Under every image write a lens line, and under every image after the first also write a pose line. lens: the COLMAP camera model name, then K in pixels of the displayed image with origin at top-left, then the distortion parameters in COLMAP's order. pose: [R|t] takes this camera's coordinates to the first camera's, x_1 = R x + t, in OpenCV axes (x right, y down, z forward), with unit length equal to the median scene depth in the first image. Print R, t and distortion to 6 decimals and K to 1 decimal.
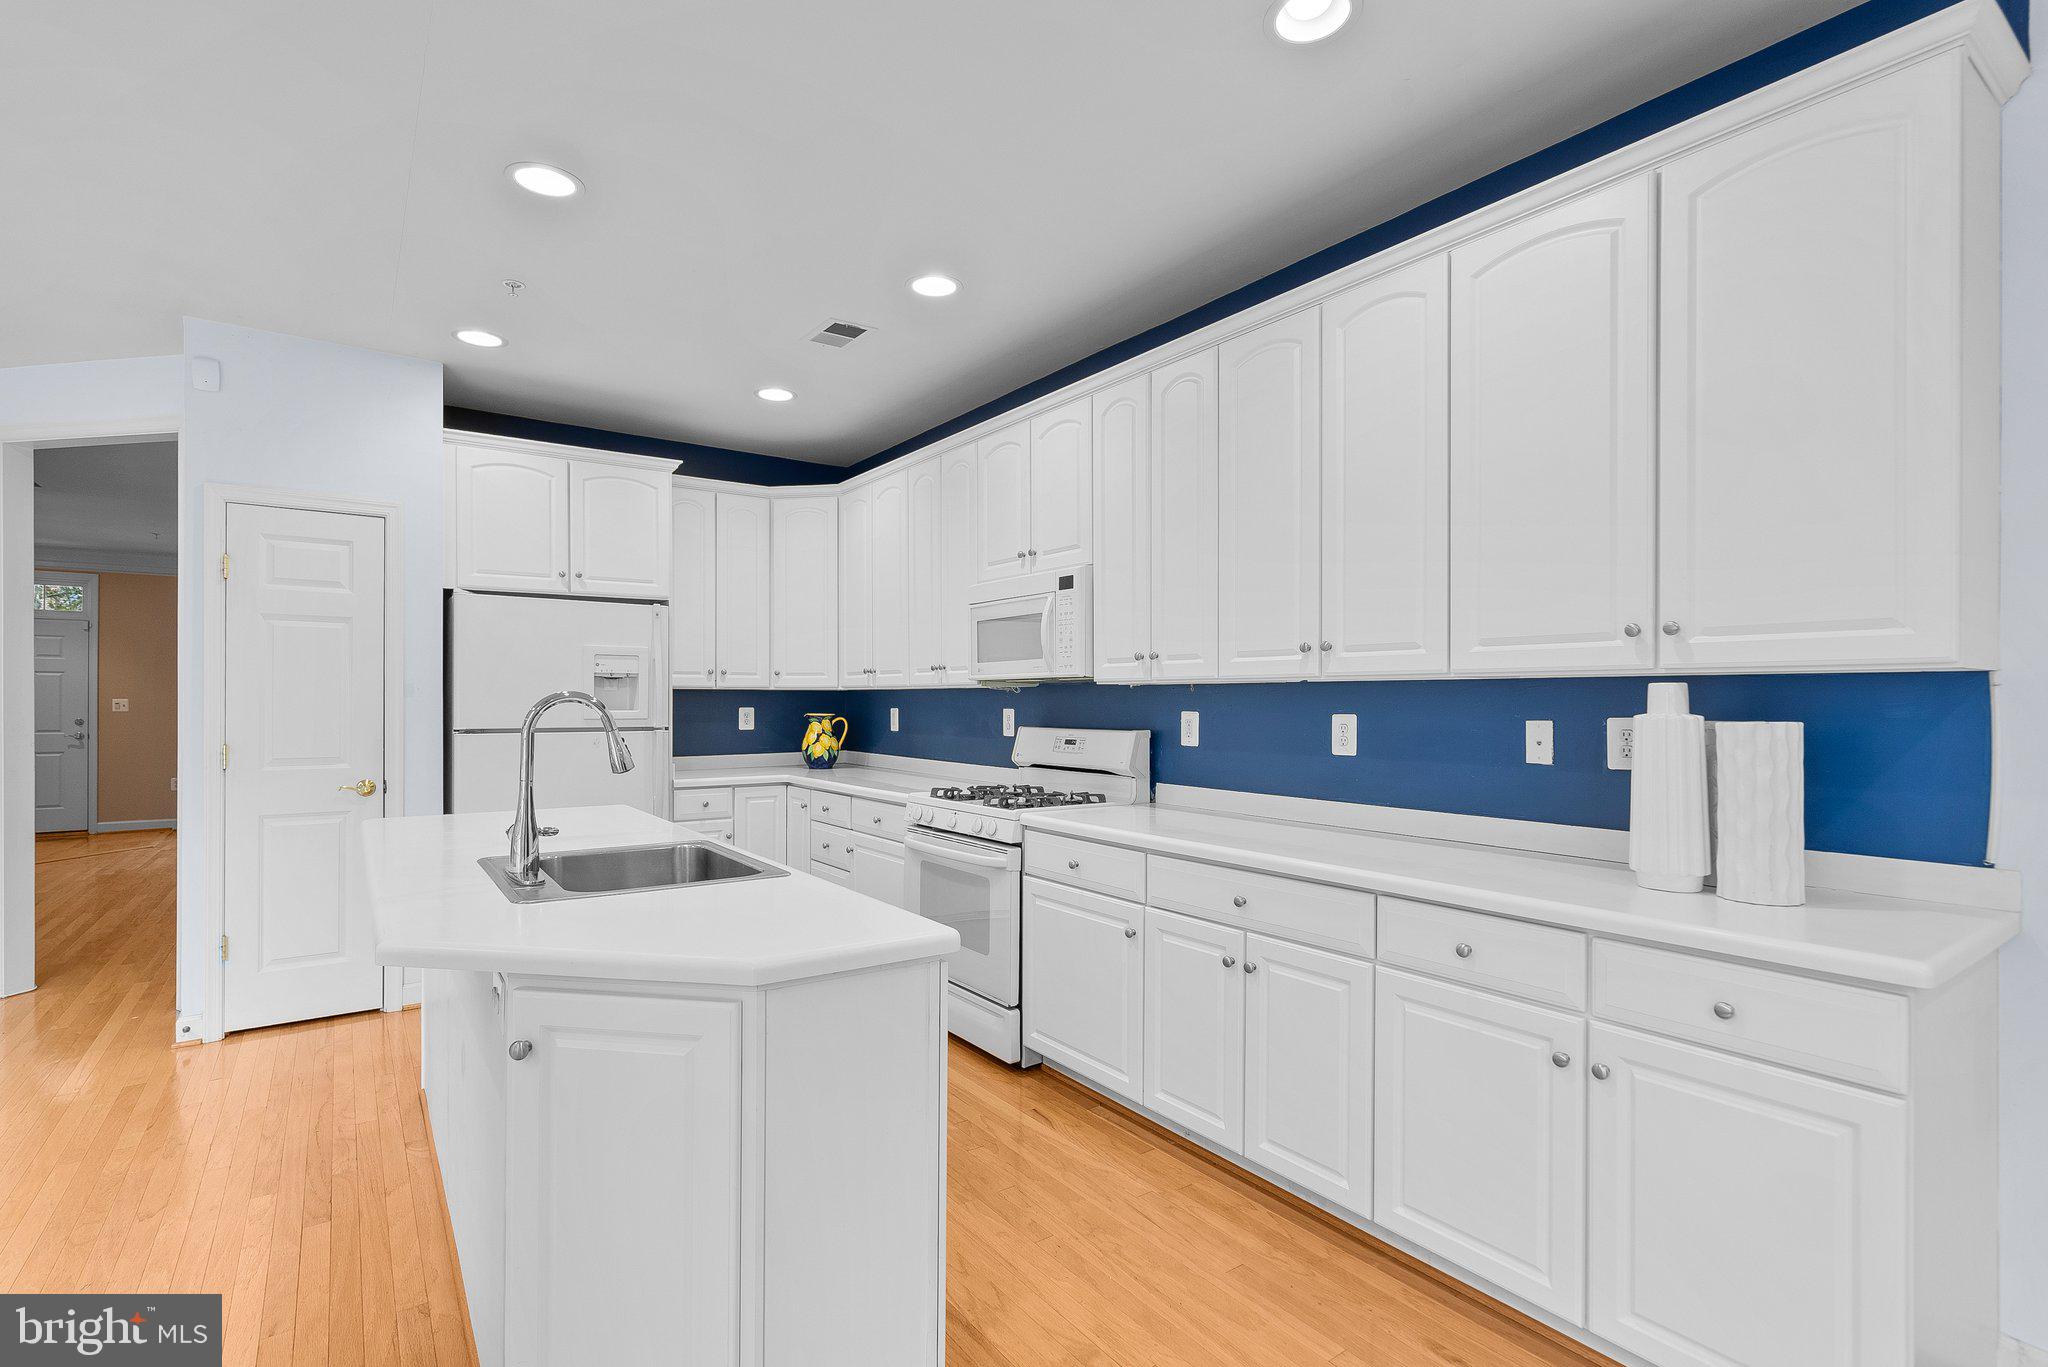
lens RADIAL K [[947.3, 0, 1008.7], [0, 947.3, 702.1], [0, 0, 1]] dist [-0.006388, 0.004378]
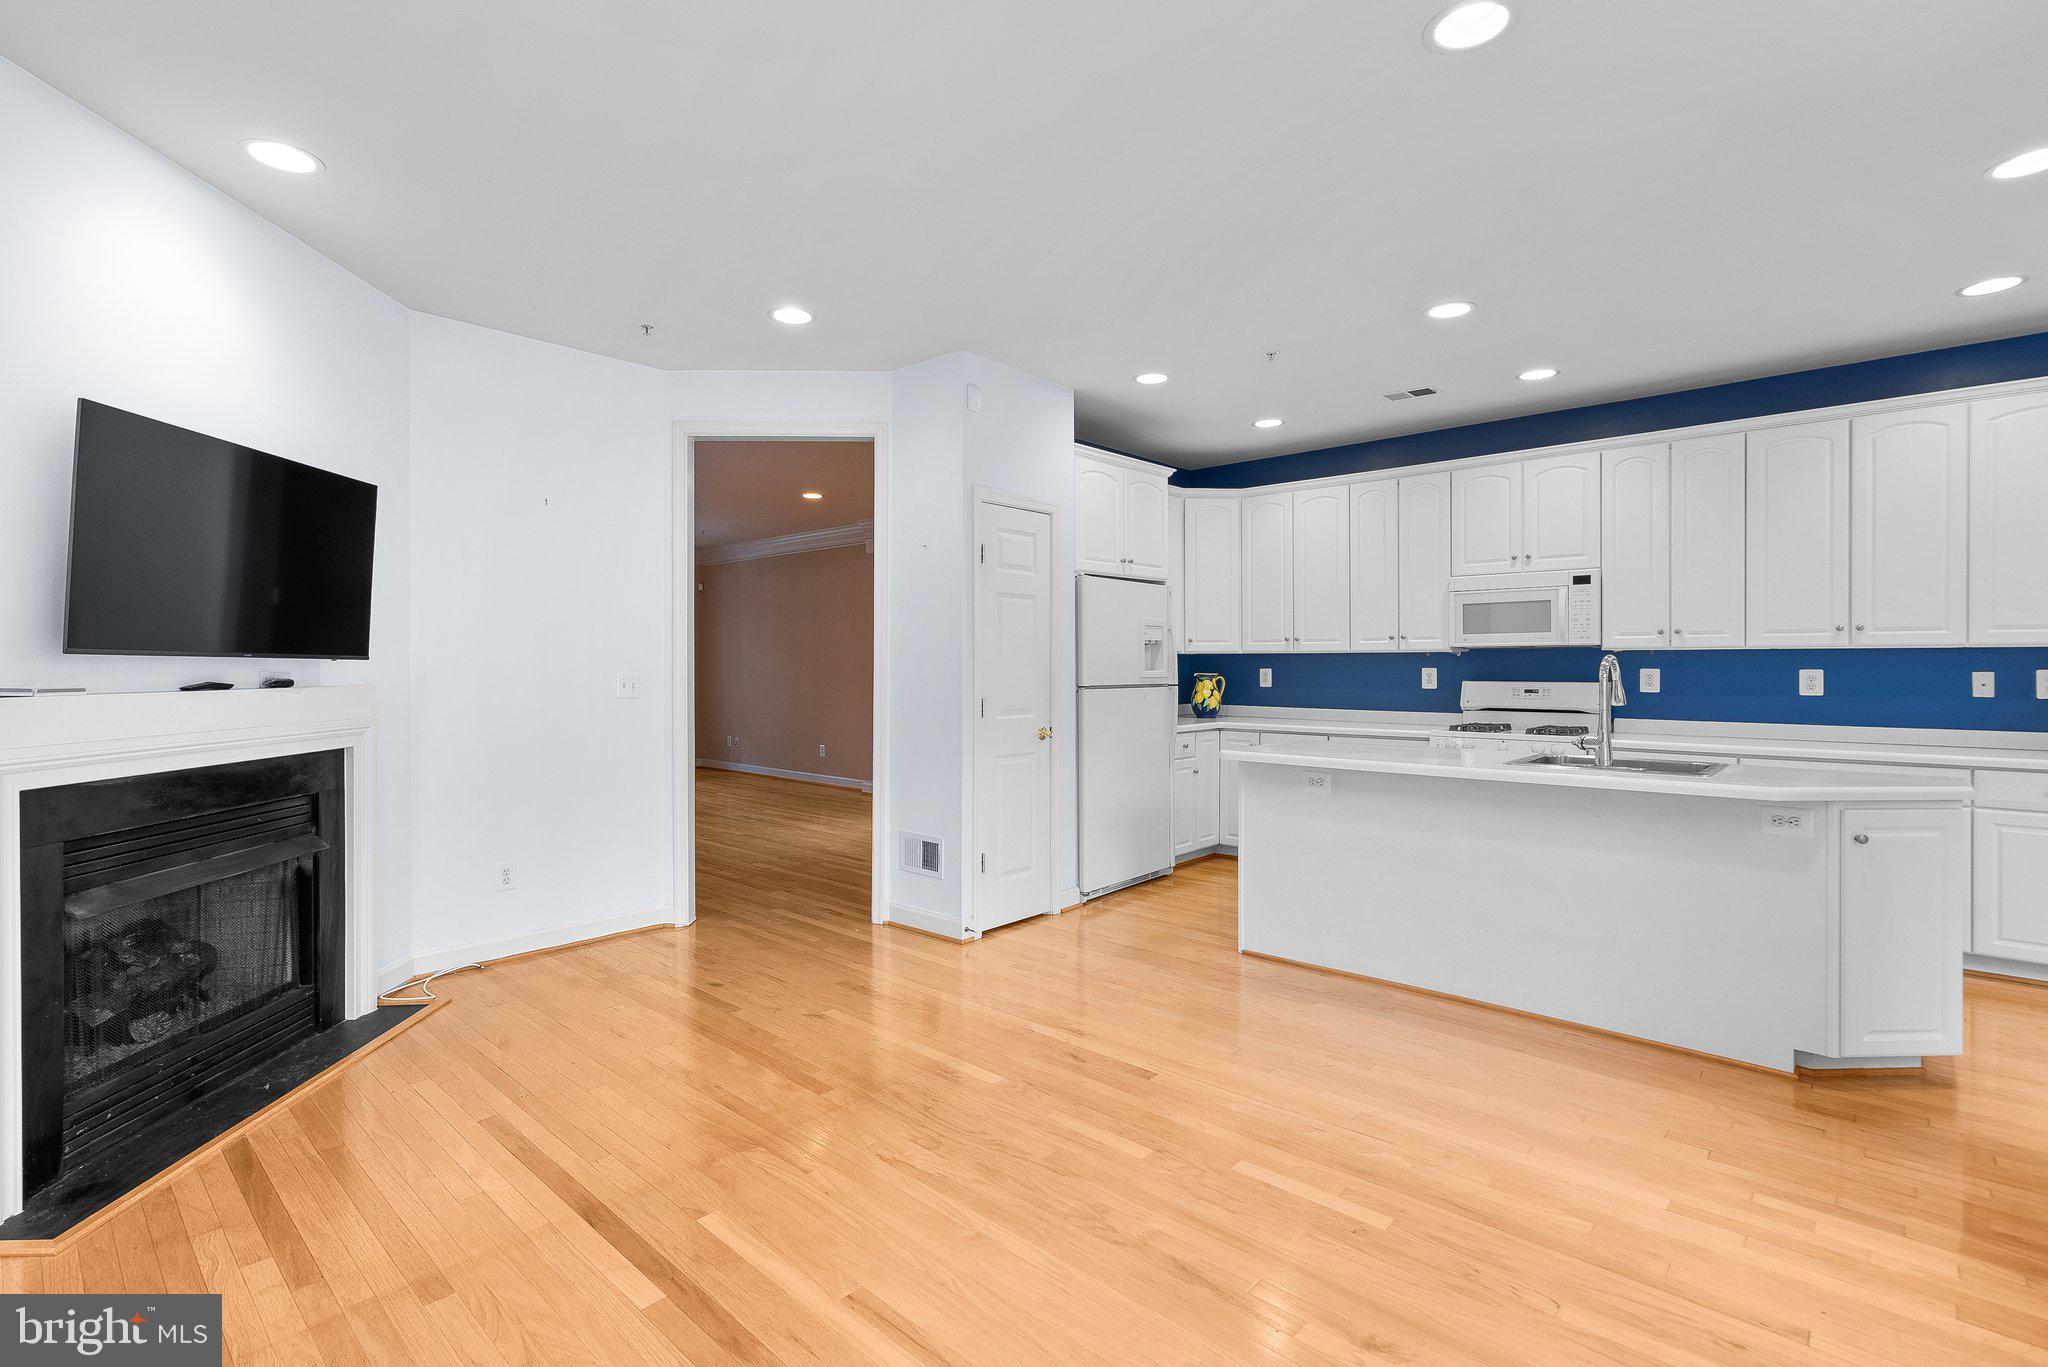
lens RADIAL K [[947.3, 0, 1011.5], [0, 947.3, 665.6], [0, 0, 1]] dist [-0.006388, 0.004378]
pose [[0.977811, -0.003049, 0.209465, -0.979332], [0.002980, 0.999995, 0.000647, 0.000982], [-0.209466, -0.000008, 0.977816, -0.203633]]
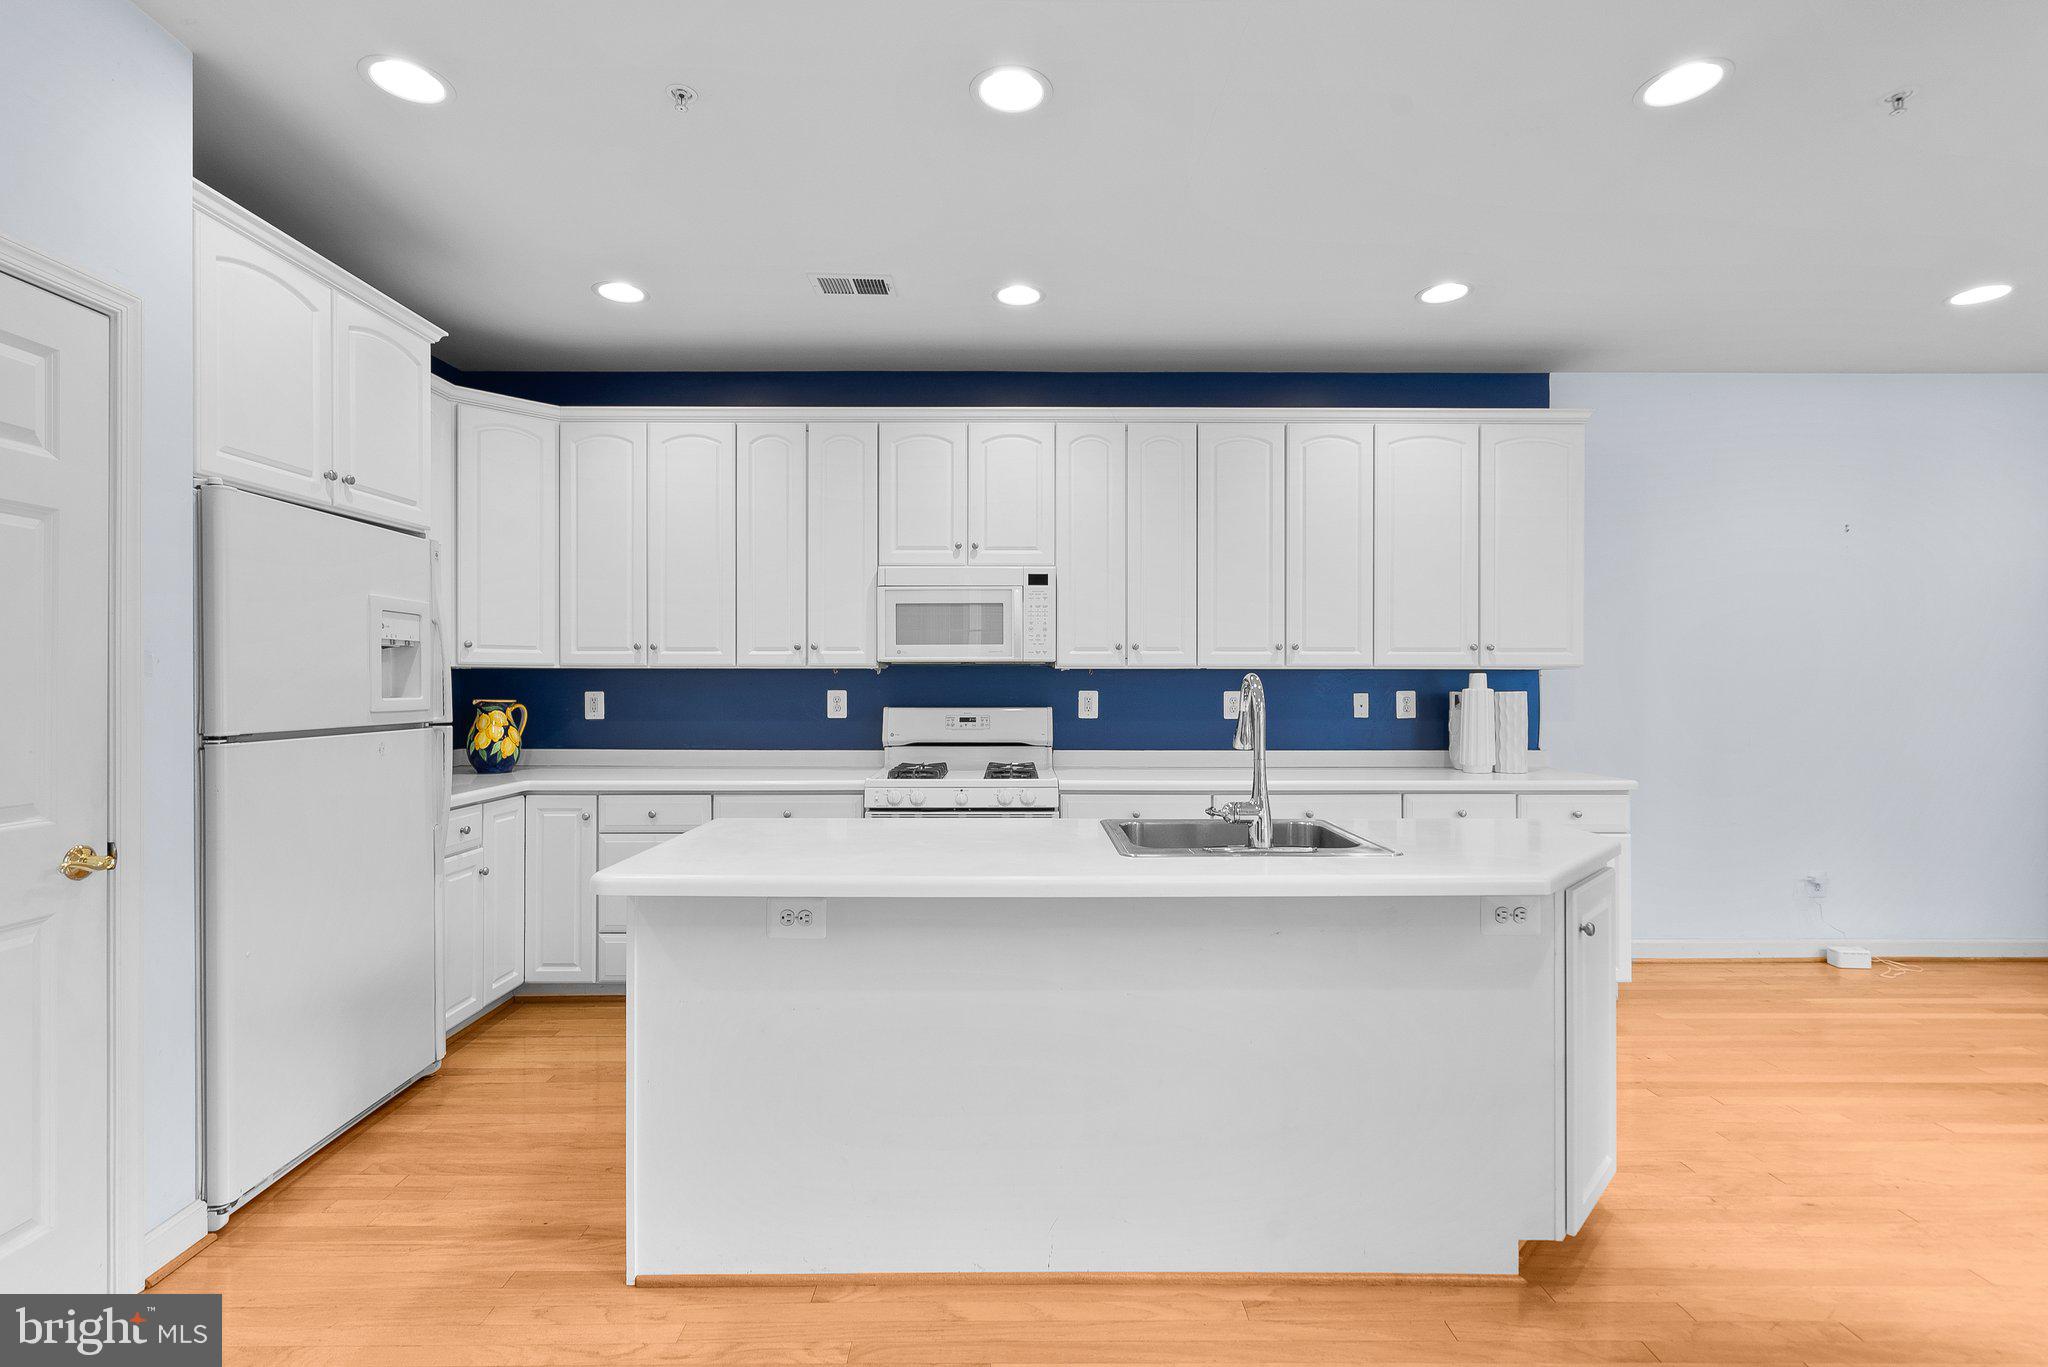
lens RADIAL K [[947.3, 0, 1018.8], [0, 947.3, 681.5], [0, 0, 1]] dist [-0.006388, 0.004378]
pose [[0.570791, -0.000418, 0.821095, -0.803611], [0.001485, 0.999999, -0.000523, -0.001638], [-0.821094, 0.001517, 0.570791, 0.326453]]
